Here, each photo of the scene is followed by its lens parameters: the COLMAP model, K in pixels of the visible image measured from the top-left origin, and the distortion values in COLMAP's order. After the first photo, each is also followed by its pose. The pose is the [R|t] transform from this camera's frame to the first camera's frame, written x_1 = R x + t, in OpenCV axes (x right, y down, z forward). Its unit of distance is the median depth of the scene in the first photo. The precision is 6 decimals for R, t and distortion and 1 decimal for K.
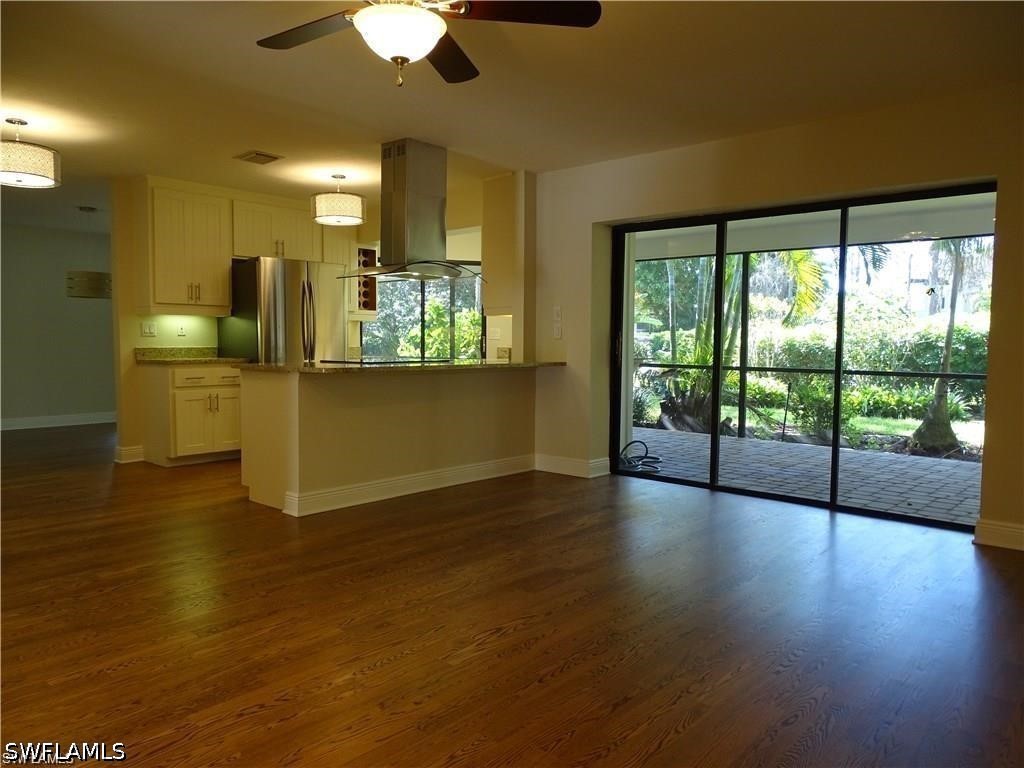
lens RADIAL K [[728.0, 0, 515.3], [0, 728.0, 385.9], [0, 0, 1]] dist [-0.022411, 0.017494]
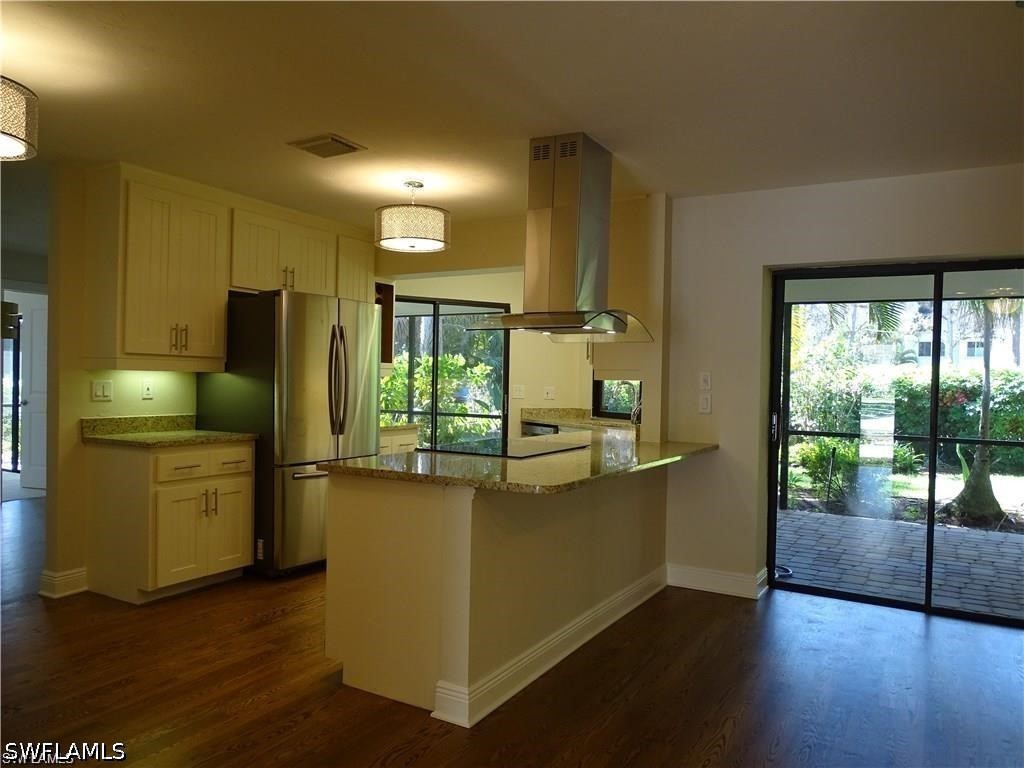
lens RADIAL K [[728.0, 0, 510.1], [0, 728.0, 382.0], [0, 0, 1]] dist [-0.022411, 0.017494]
pose [[0.979594, 0.012994, 0.200567, -0.288219], [-0.002672, 0.998662, -0.051646, -0.055936], [-0.200970, 0.050056, 0.978318, 0.286198]]
